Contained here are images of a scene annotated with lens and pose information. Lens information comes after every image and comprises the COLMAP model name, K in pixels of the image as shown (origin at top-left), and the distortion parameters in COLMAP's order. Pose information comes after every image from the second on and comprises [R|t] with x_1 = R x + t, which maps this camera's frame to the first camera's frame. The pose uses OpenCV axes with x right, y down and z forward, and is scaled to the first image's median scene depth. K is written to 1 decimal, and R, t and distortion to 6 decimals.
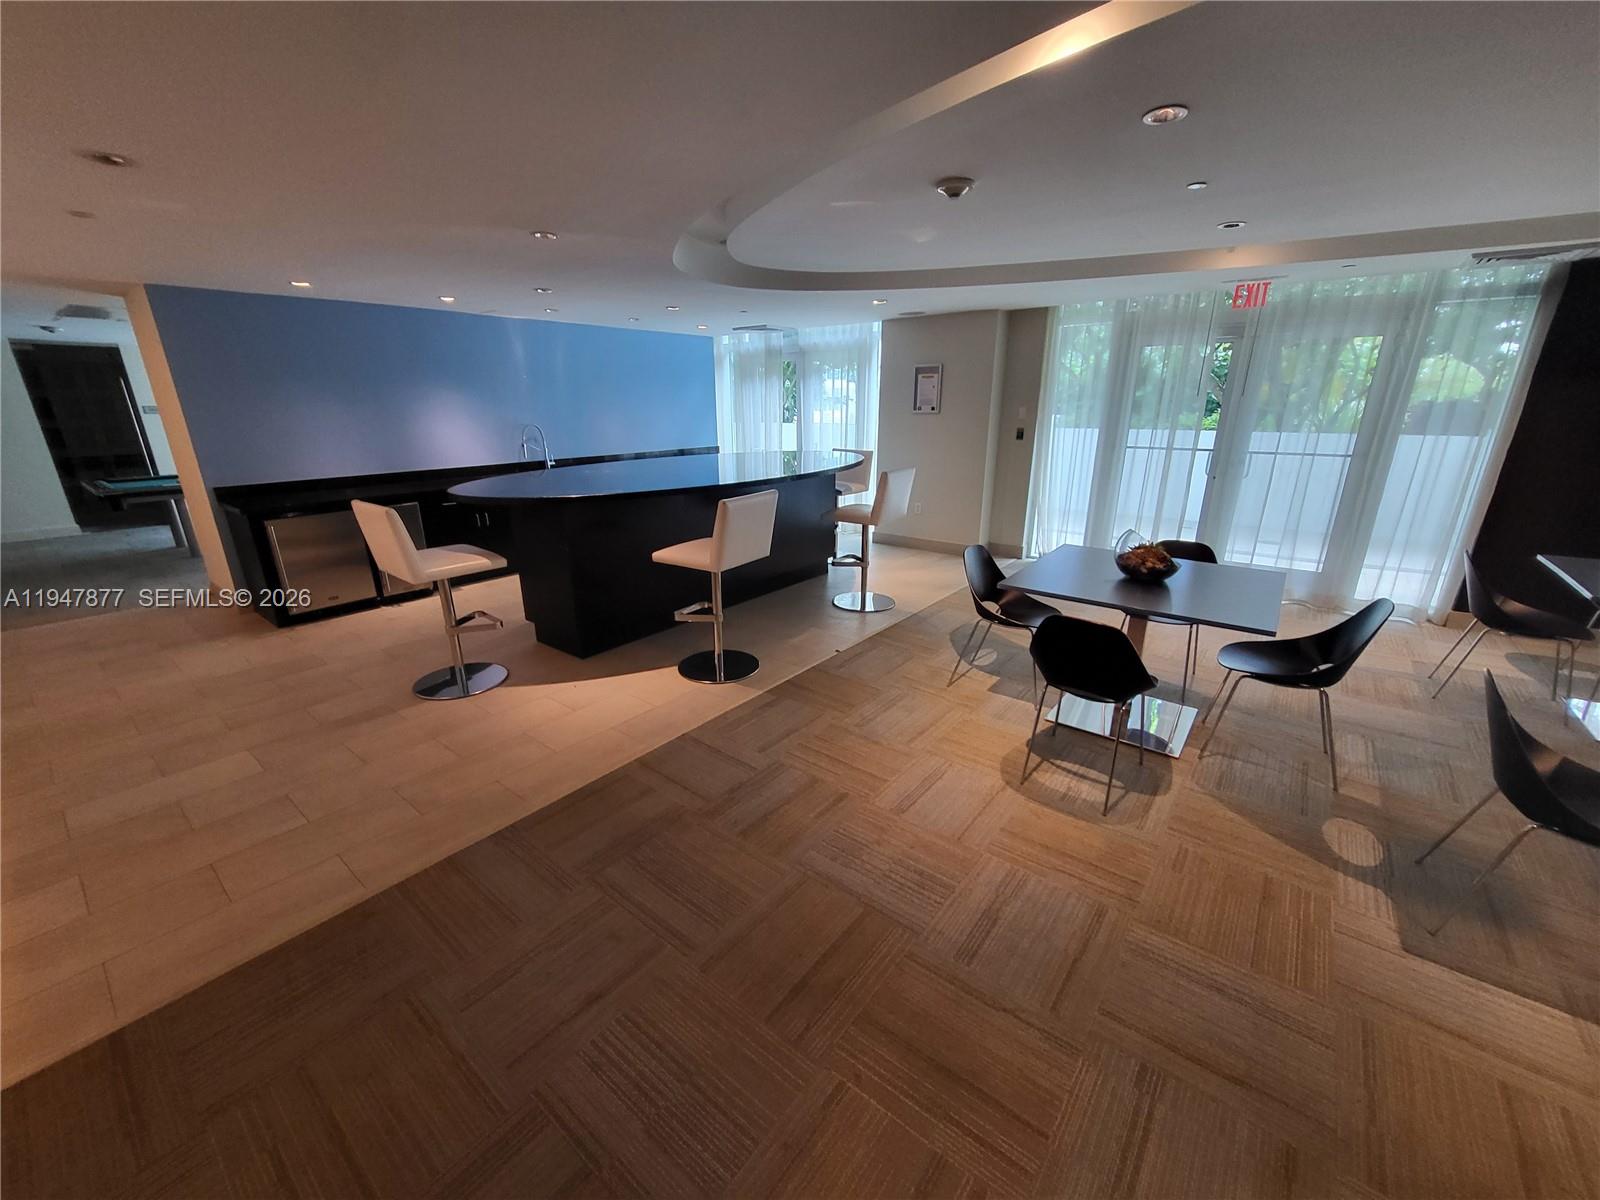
lens RADIAL K [[633.6, 0, 802.3], [0, 633.6, 608.5], [0, 0, 1]] dist [0.005524, -0.000646]
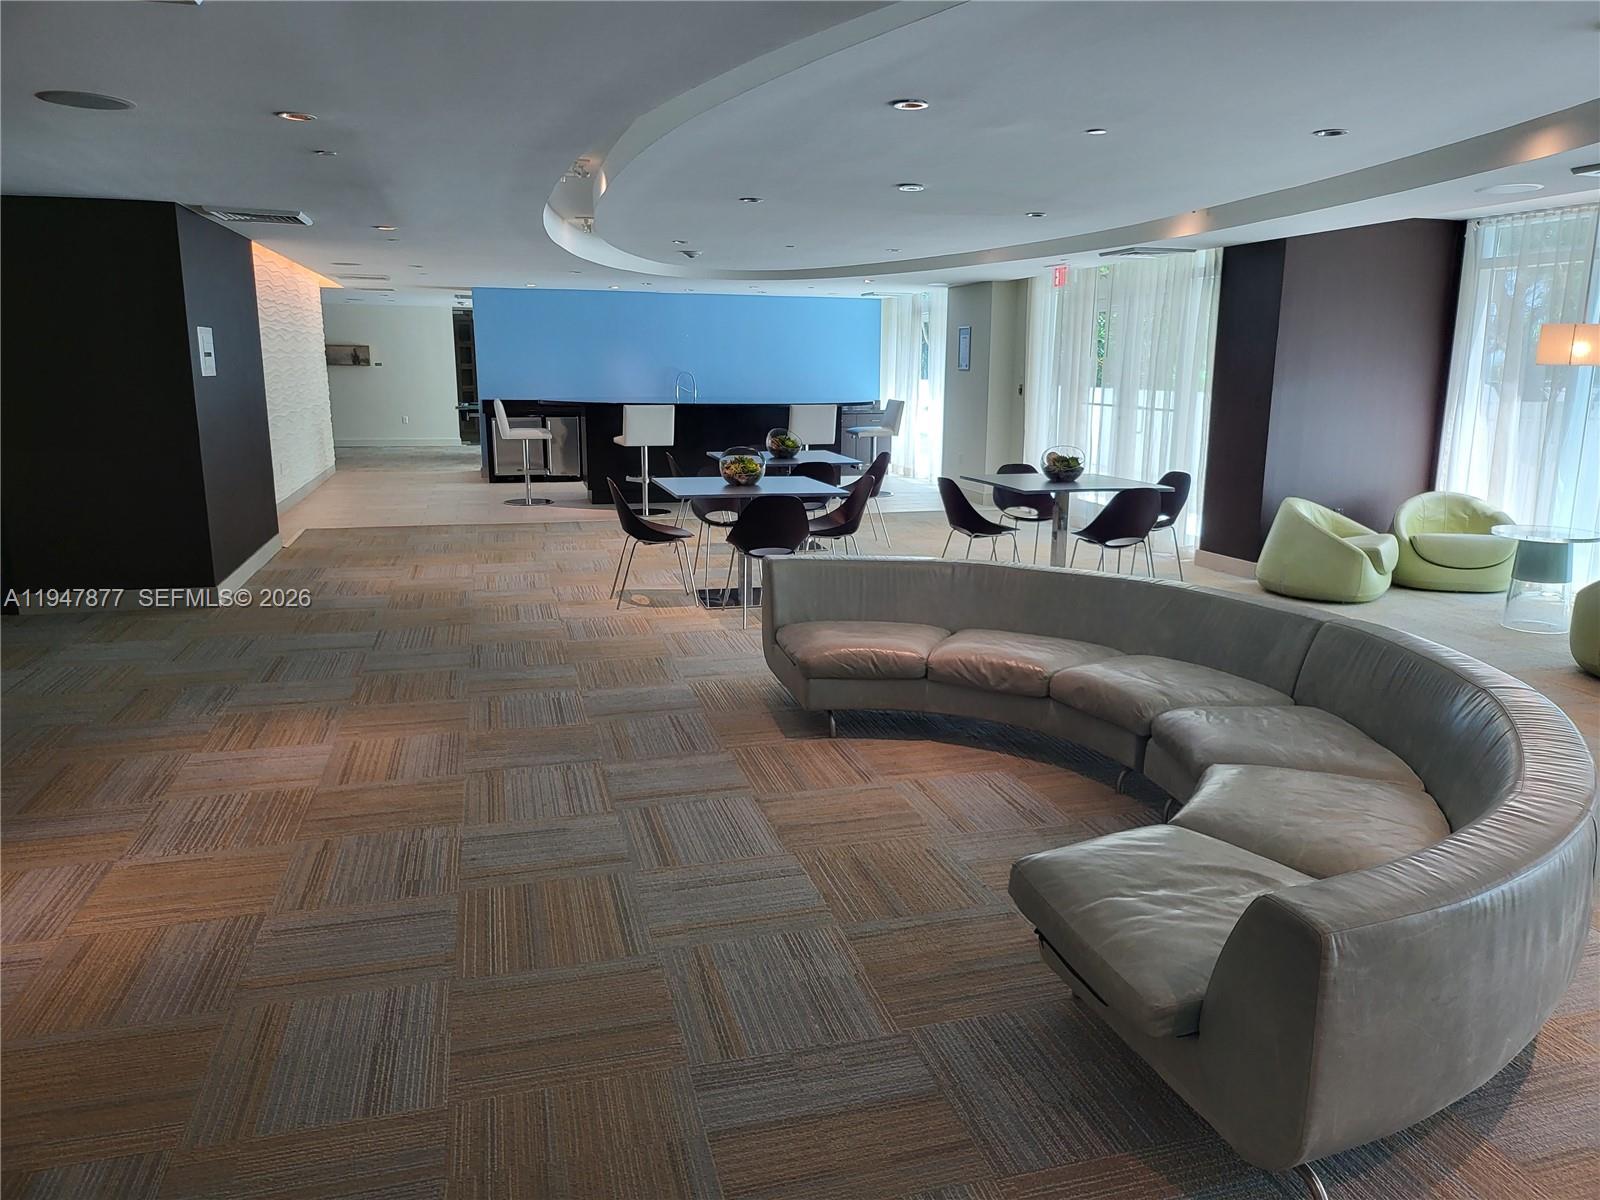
lens RADIAL K [[1134.4, 0, 839.4], [0, 1134.4, 589.2], [0, 0, 1]] dist [0.036234, -0.031174]
pose [[0.824265, 0.127267, -0.551715, 1.199249], [-0.192221, 0.979439, -0.061246, 0.230520], [0.532576, 0.156535, 0.831781, -0.701826]]
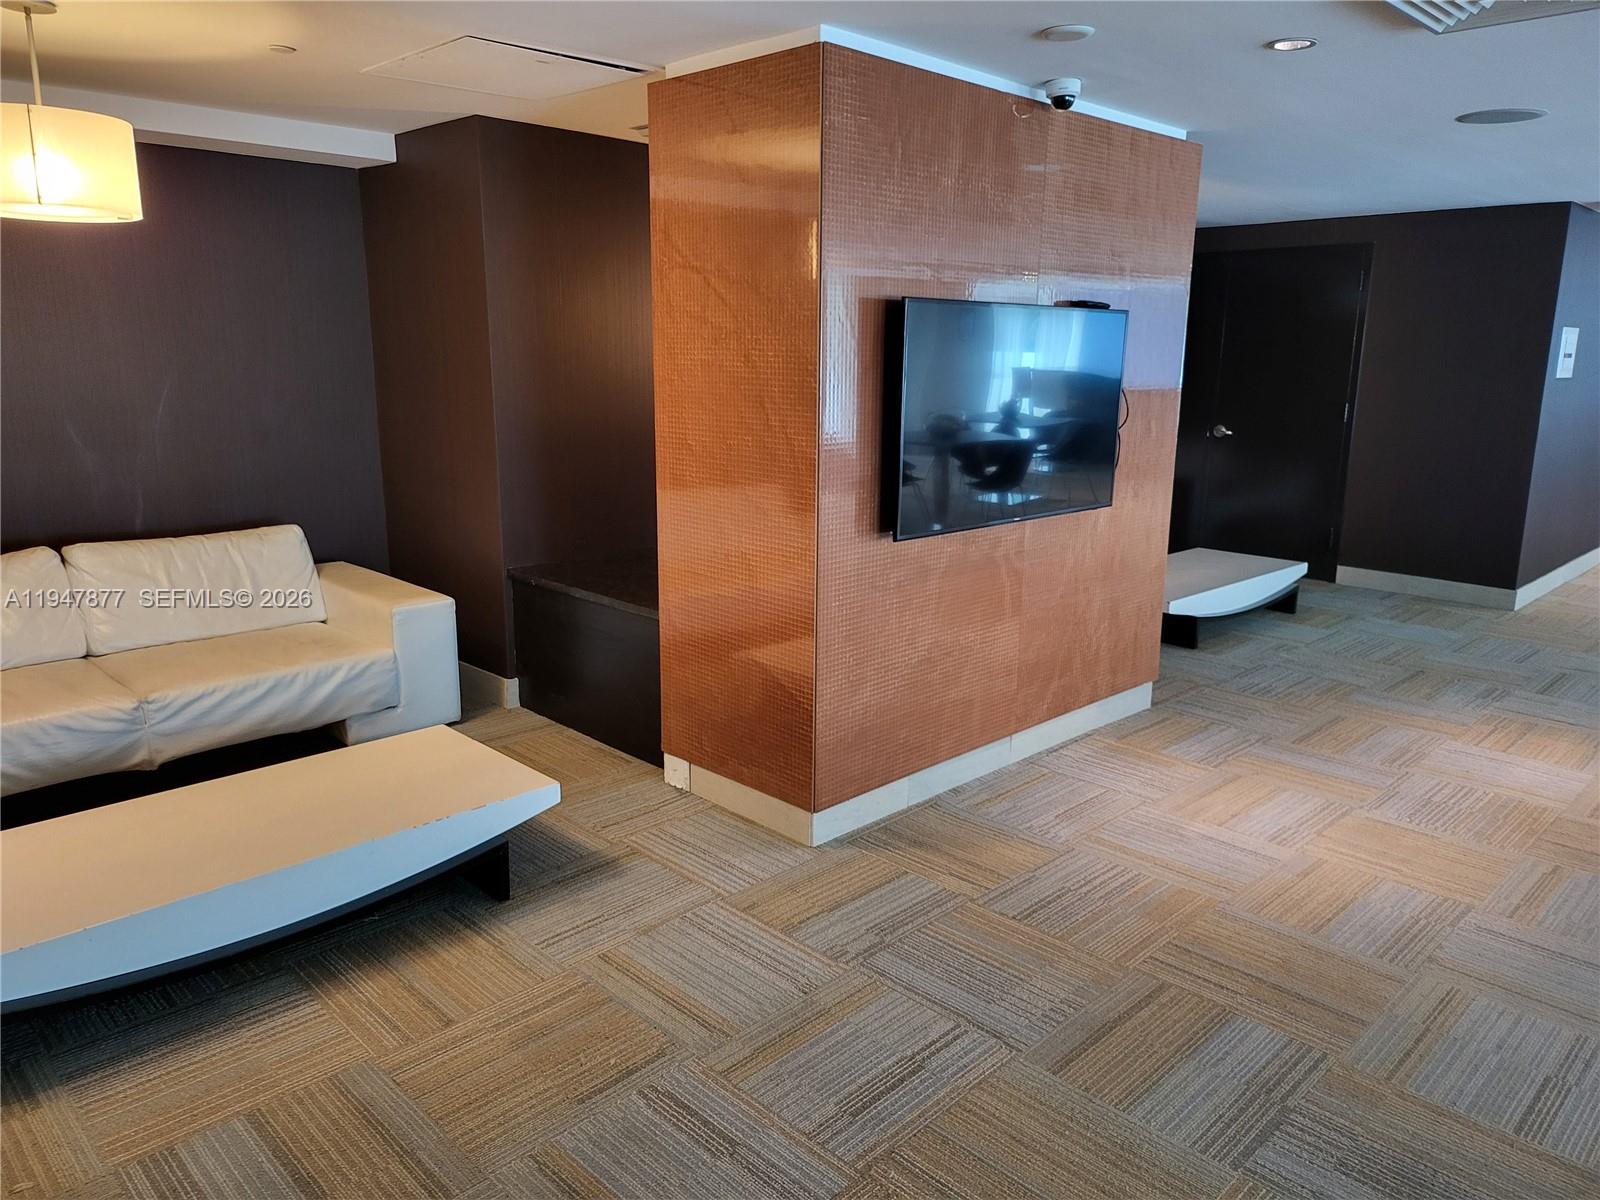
lens RADIAL K [[1134.4, 0, 803.1], [0, 1134.4, 591.2], [0, 0, 1]] dist [0.036234, -0.031174]
pose [[-0.113620, 0.216207, -0.969714, 1.230882], [-0.321838, 0.915396, 0.241806, 0.231805], [0.939953, 0.339565, -0.034424, -0.706971]]
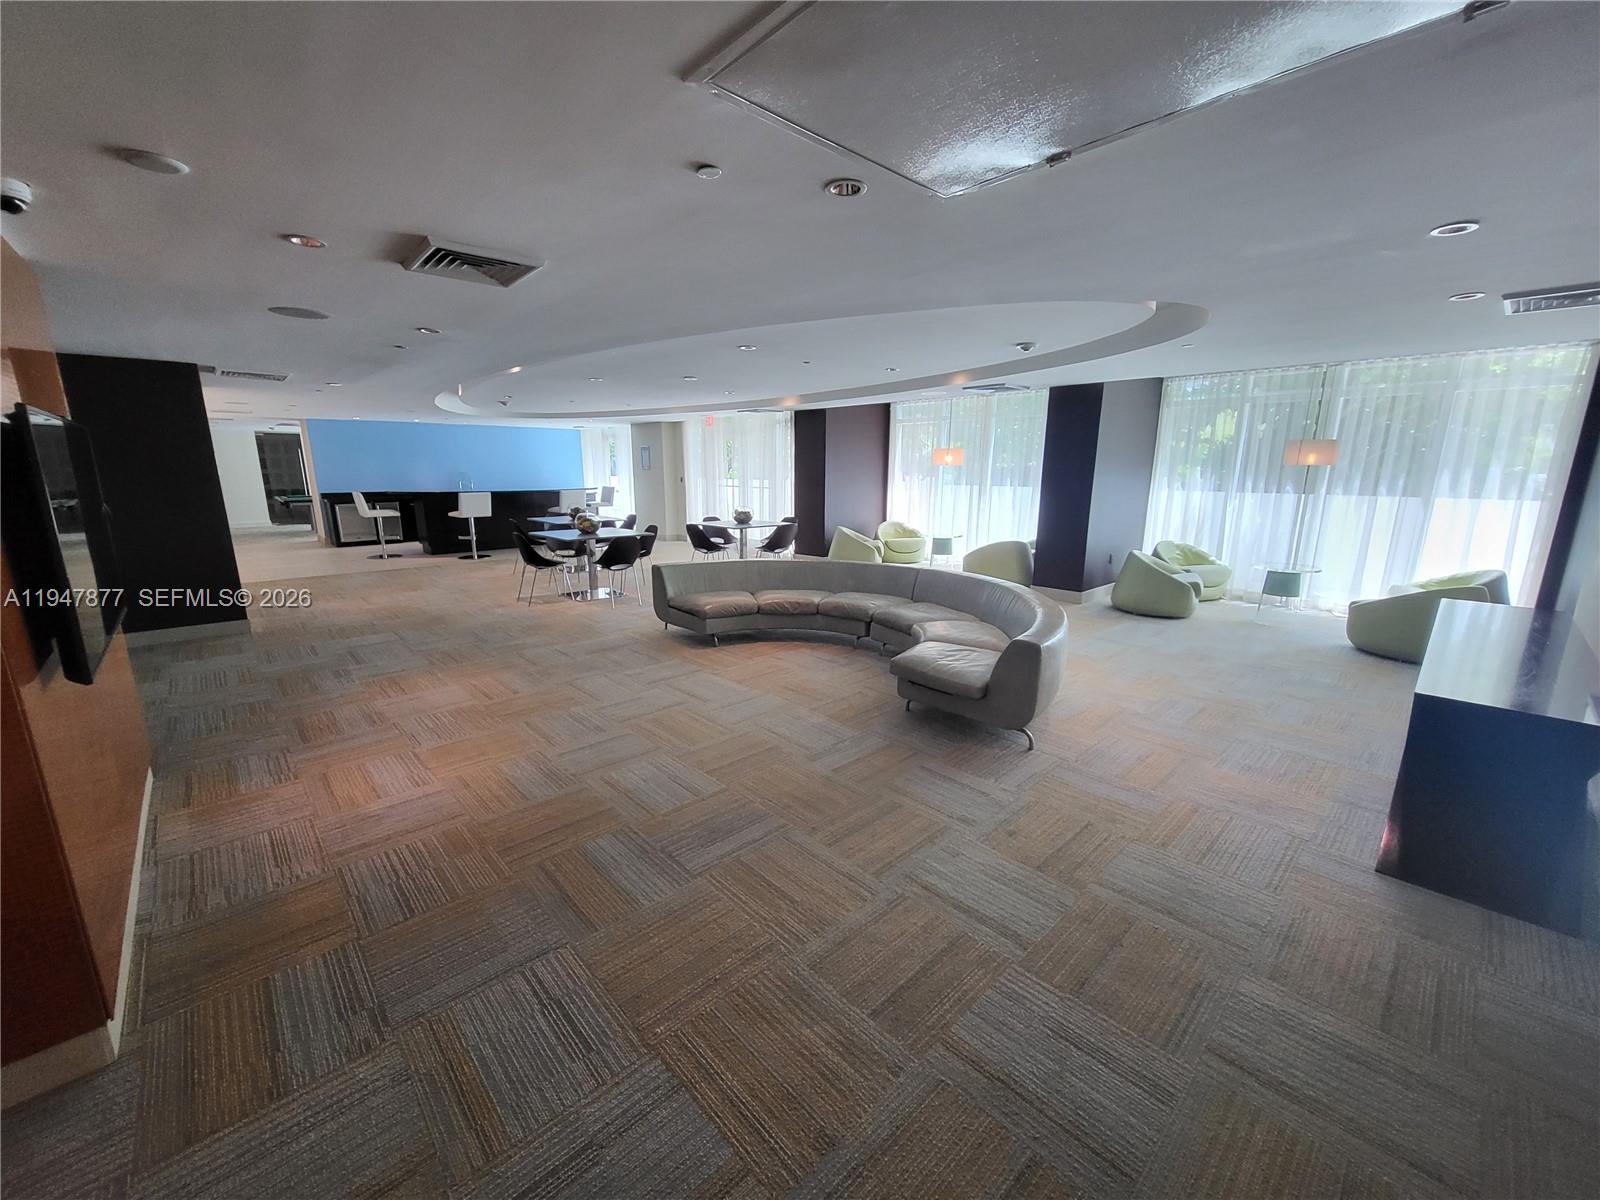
lens RADIAL K [[633.6, 0, 804.0], [0, 633.6, 605.3], [0, 0, 1]] dist [0.005524, -0.000646]
pose [[0.989838, 0.039280, -0.136668, 1.029564], [-0.052650, 0.994023, -0.095631, 0.302541], [0.132094, 0.101855, 0.985990, -0.919171]]
